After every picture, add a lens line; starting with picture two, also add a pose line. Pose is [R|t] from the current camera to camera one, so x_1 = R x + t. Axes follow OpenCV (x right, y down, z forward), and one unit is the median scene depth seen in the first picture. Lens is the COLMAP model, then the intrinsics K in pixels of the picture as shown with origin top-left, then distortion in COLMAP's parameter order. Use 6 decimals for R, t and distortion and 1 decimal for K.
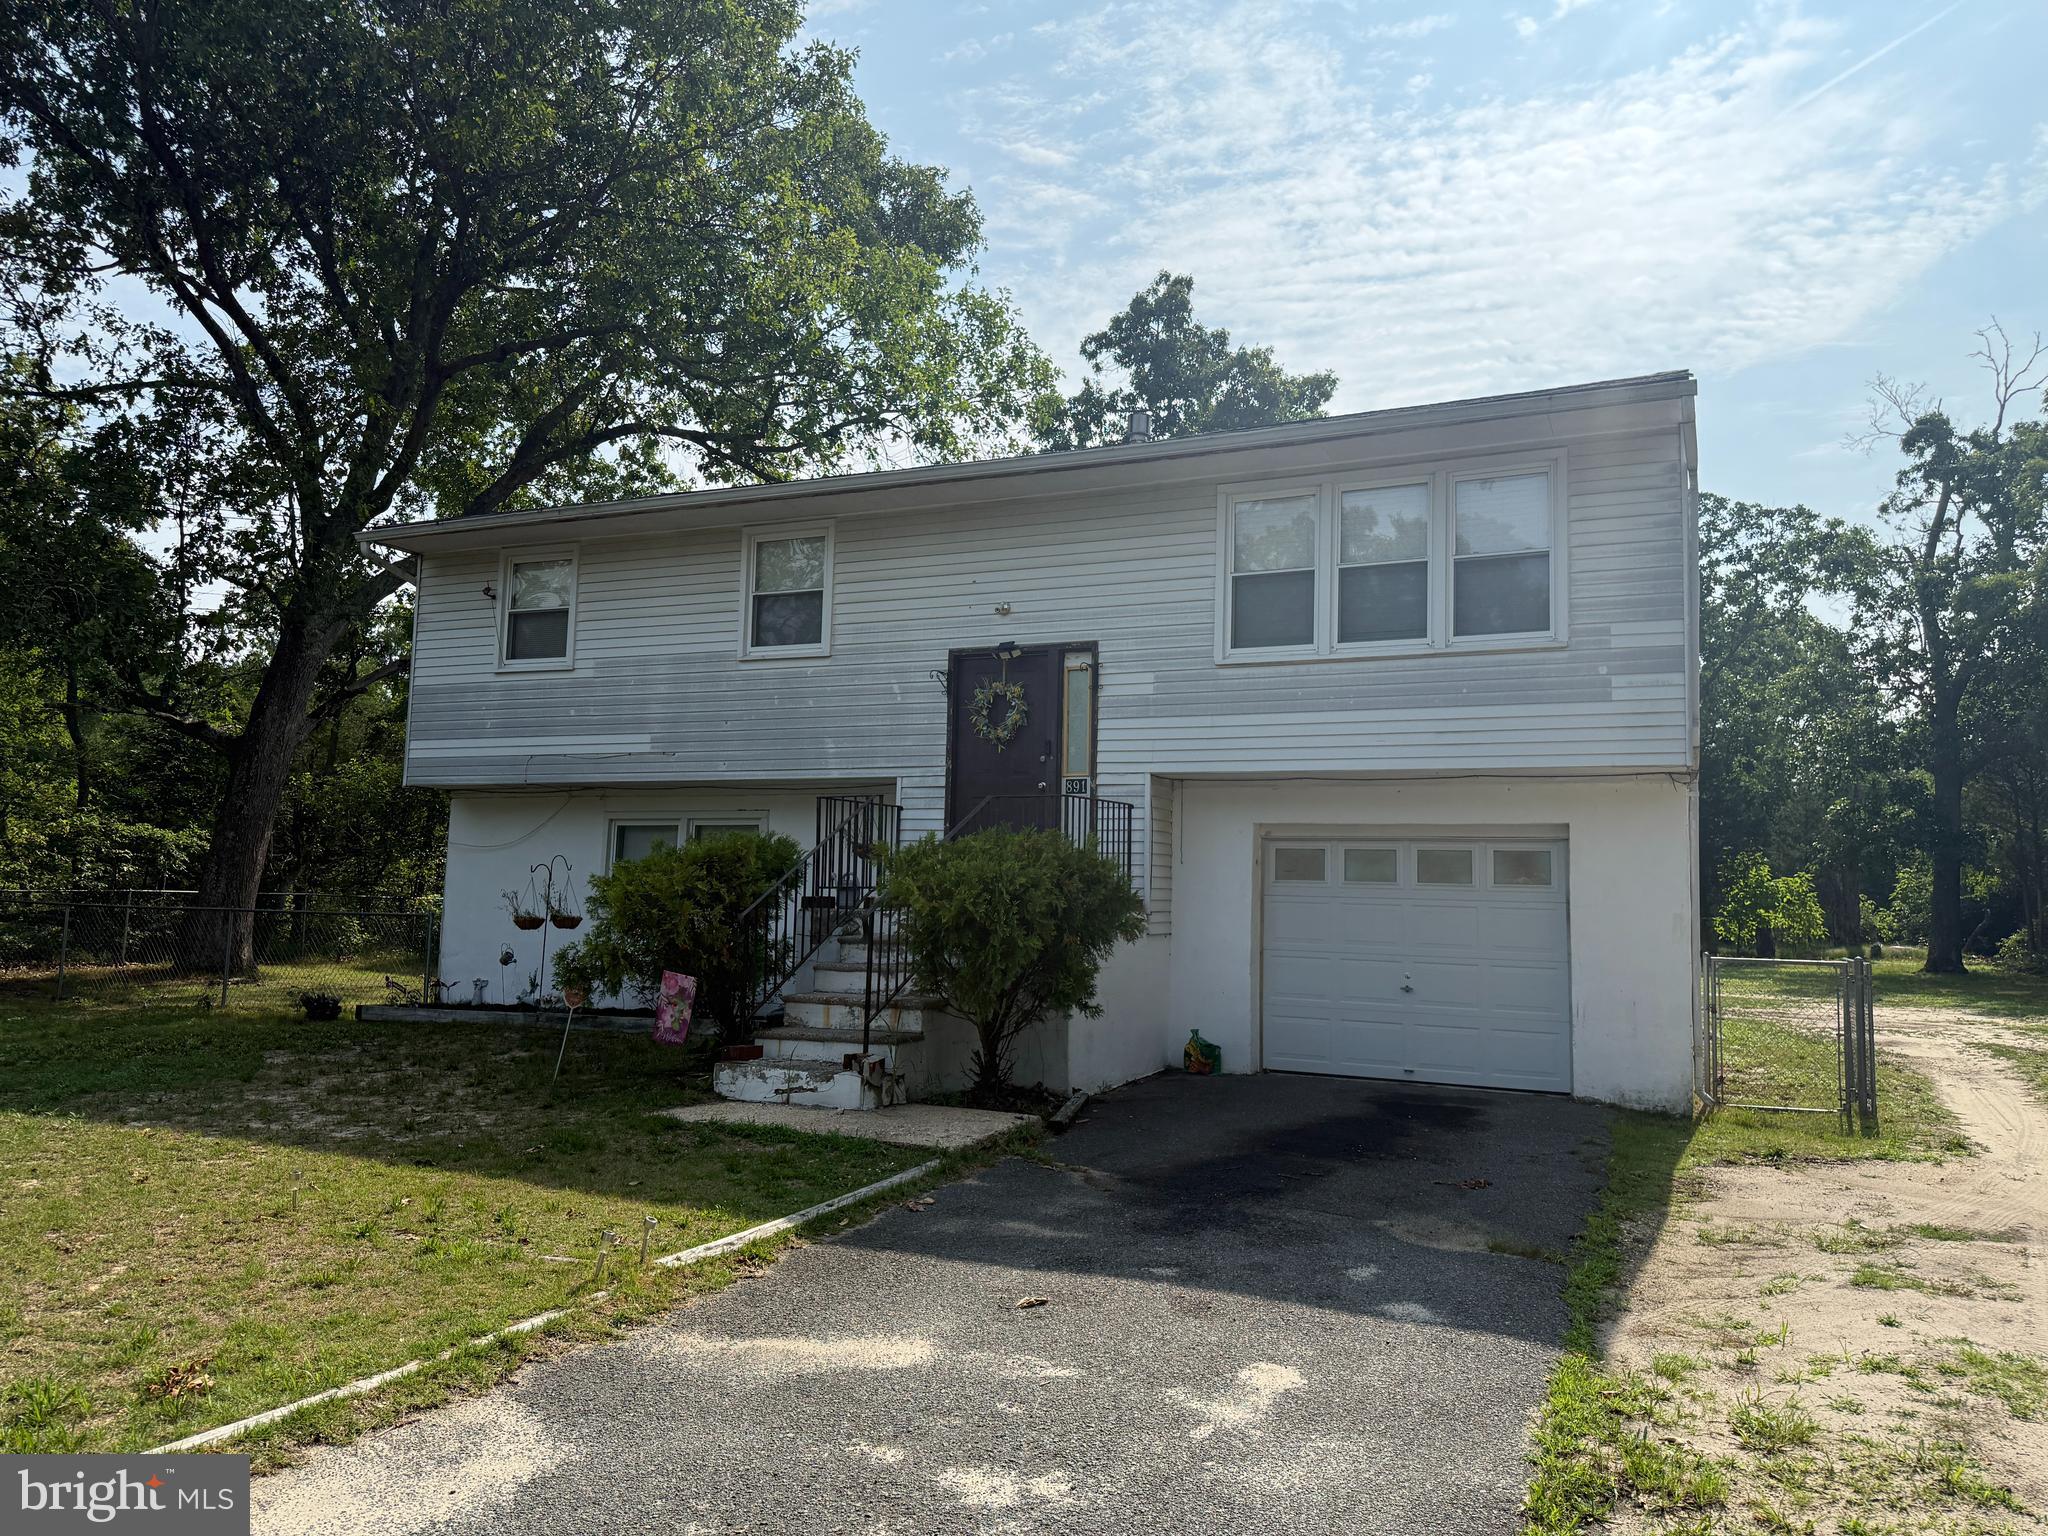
lens RADIAL K [[1434.6, 0, 1039.6], [0, 1434.6, 764.8], [0, 0, 1]] dist [0.104077, -0.151792]
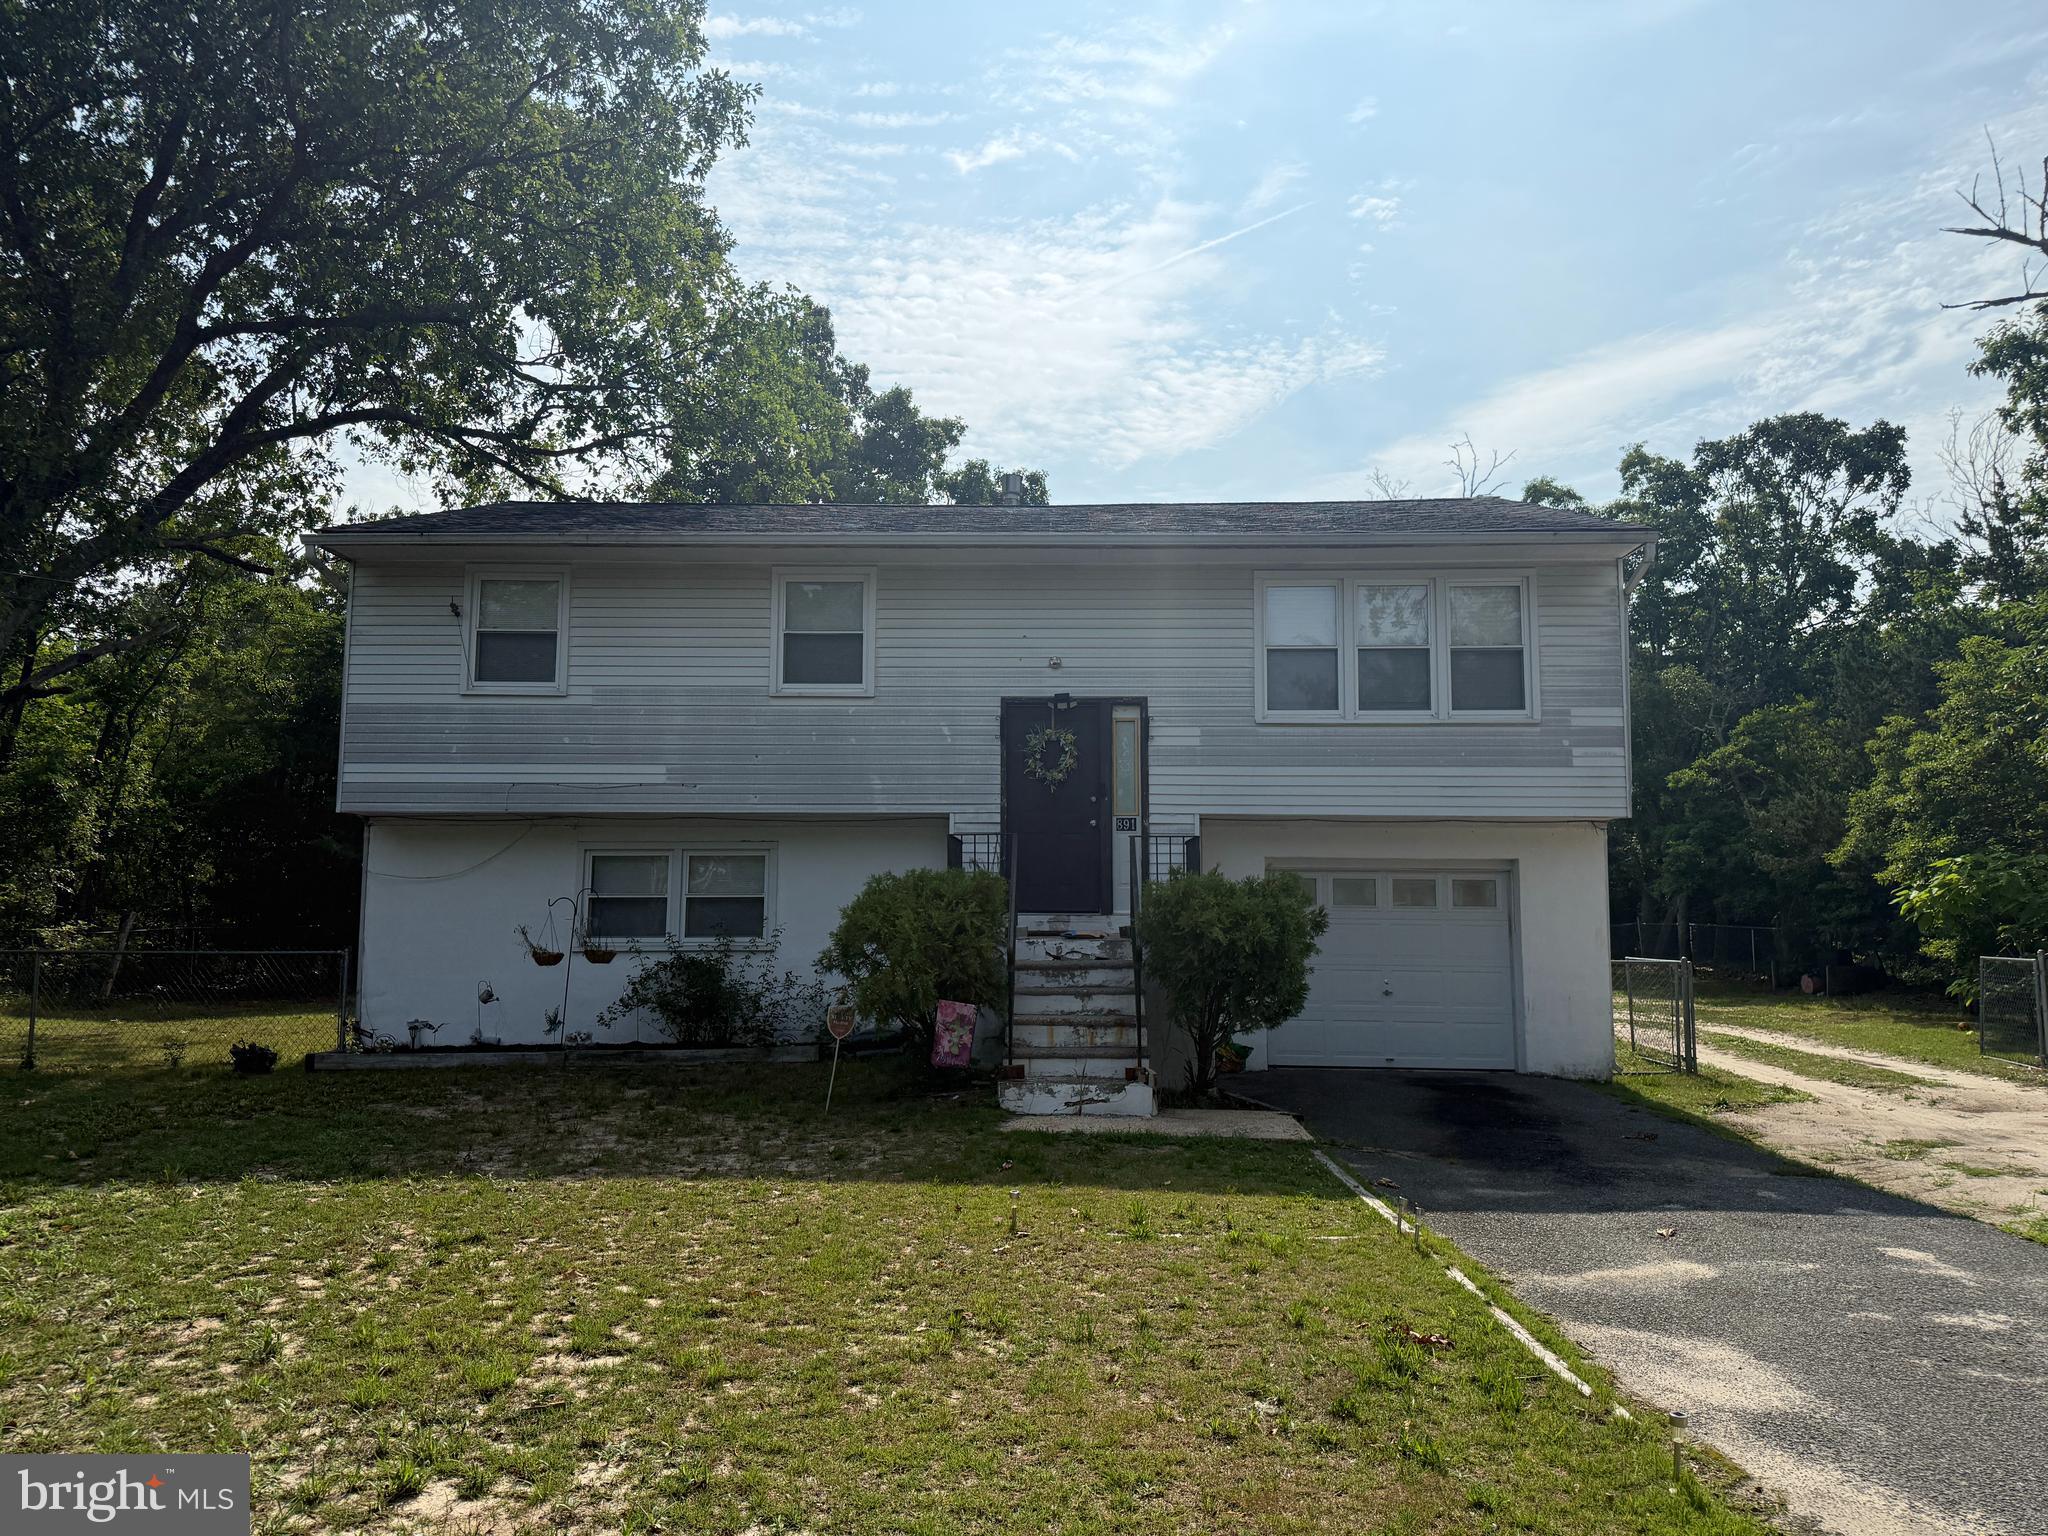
lens RADIAL K [[1434.6, 0, 1039.6], [0, 1434.6, 764.8], [0, 0, 1]] dist [0.104077, -0.151792]
pose [[0.924333, 0.022869, 0.380901, -0.433078], [-0.020656, 0.999738, -0.009897, -0.017831], [-0.381027, 0.001280, 0.924563, -0.019161]]
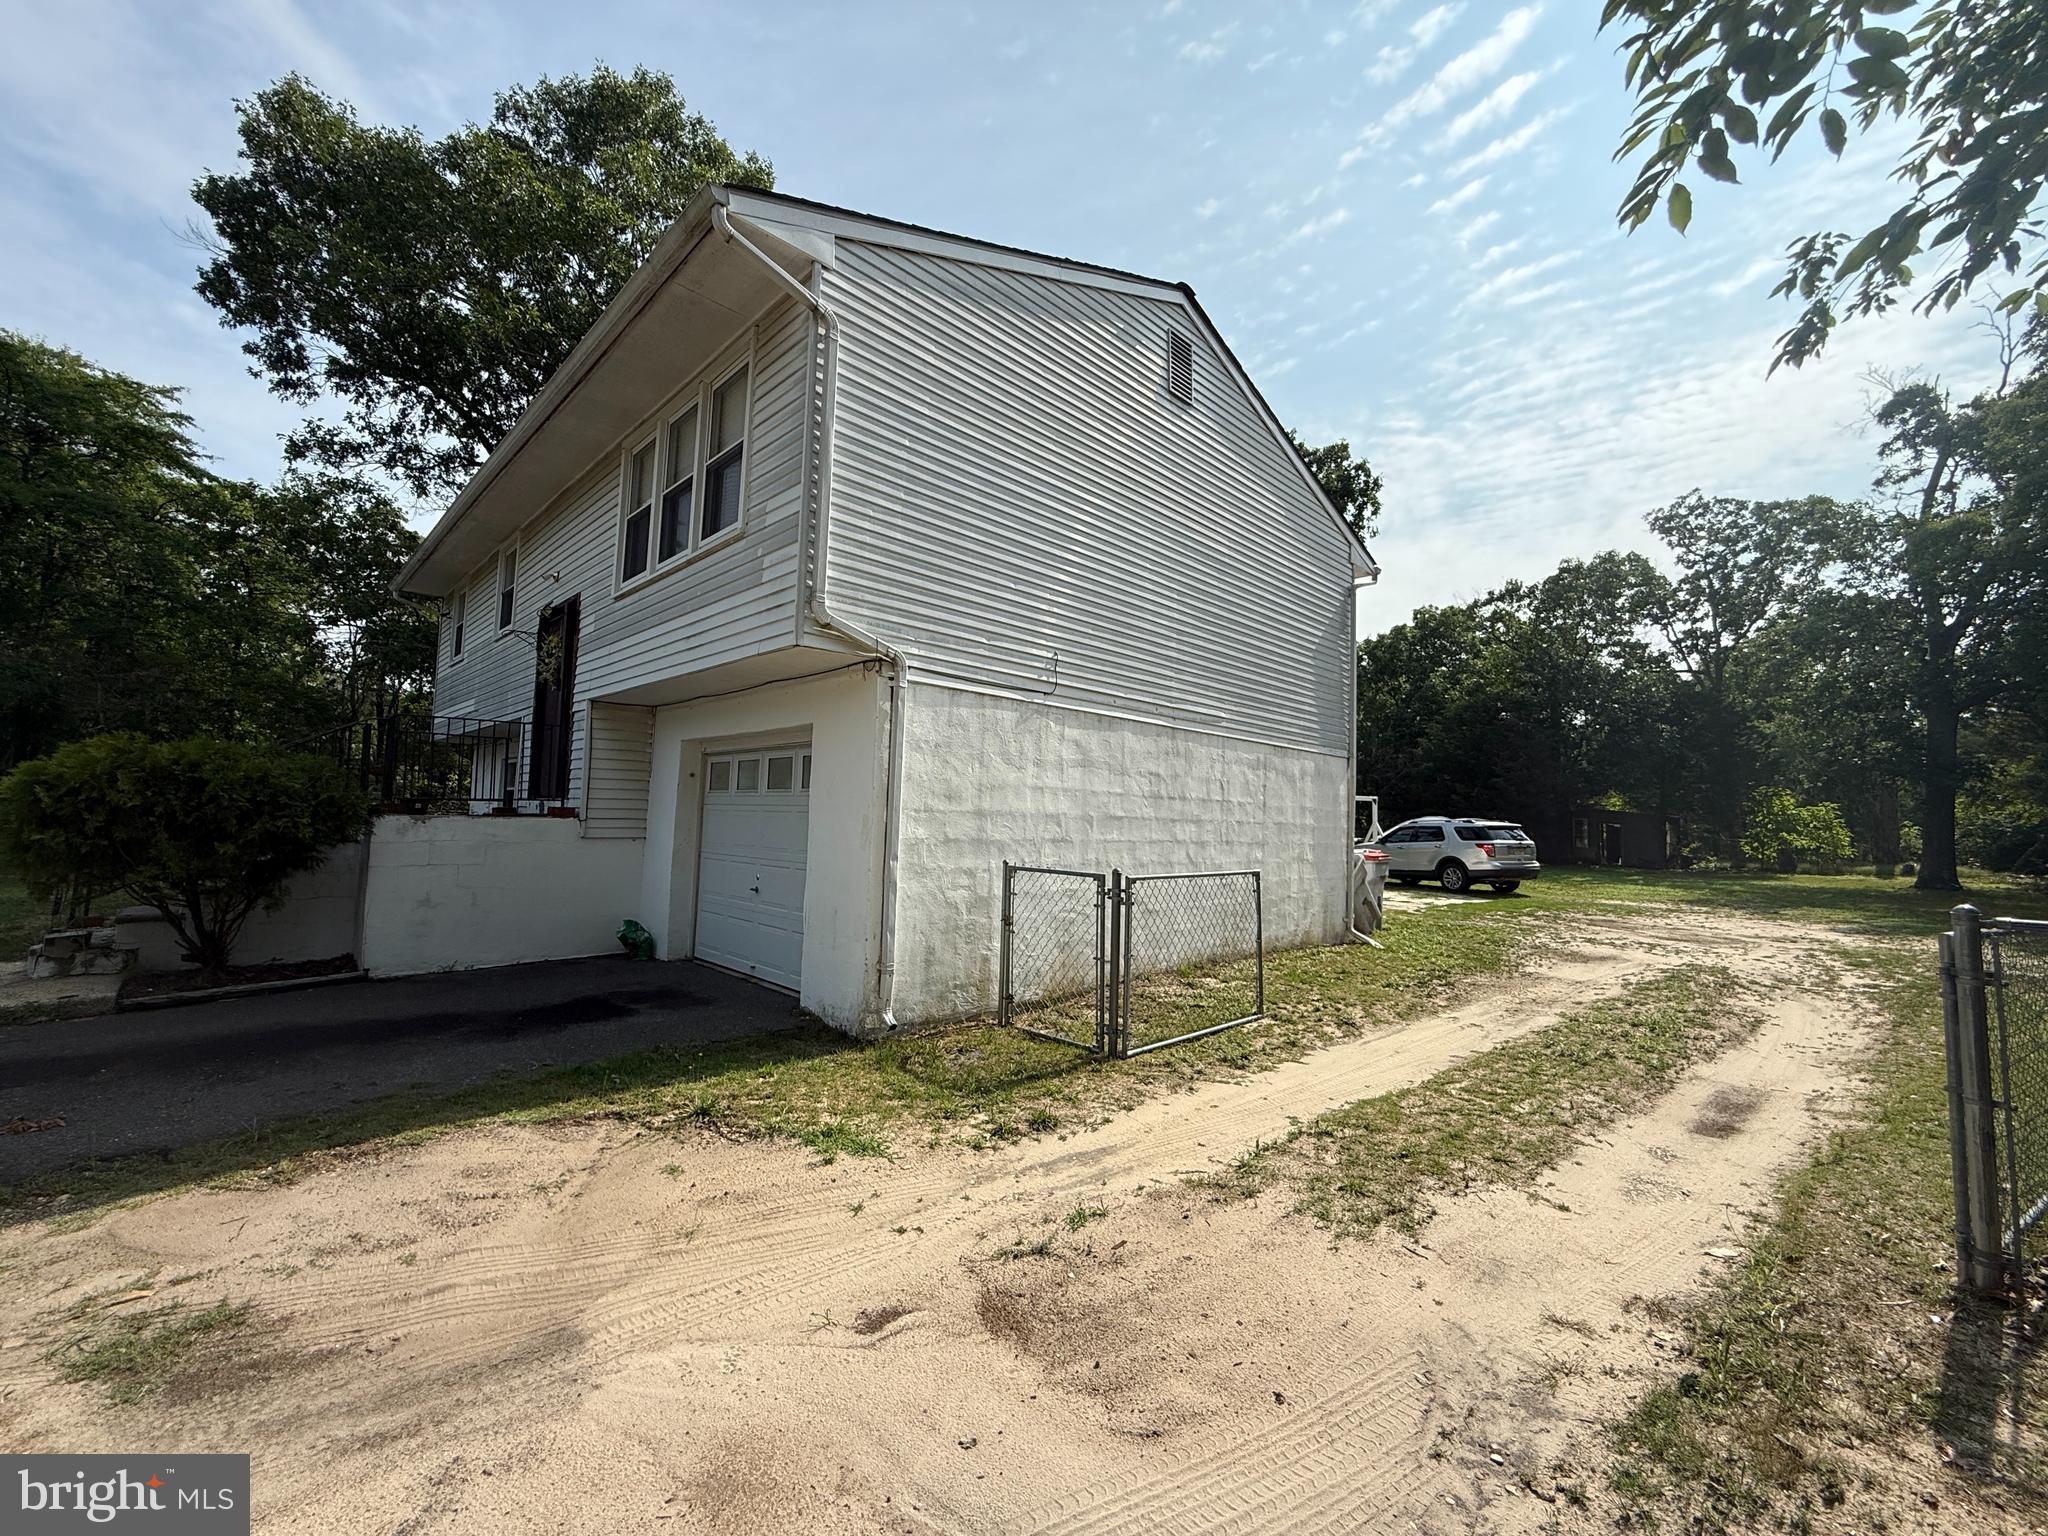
lens RADIAL K [[821.3, 0, 1020.1], [0, 821.3, 760.9], [0, 0, 1]] dist [0.001602, 0.000128]
pose [[0.927458, -0.024418, -0.373130, 0.586185], [0.029336, 0.999541, 0.007508, 0.054978], [0.372776, -0.017910, 0.927749, 0.455647]]
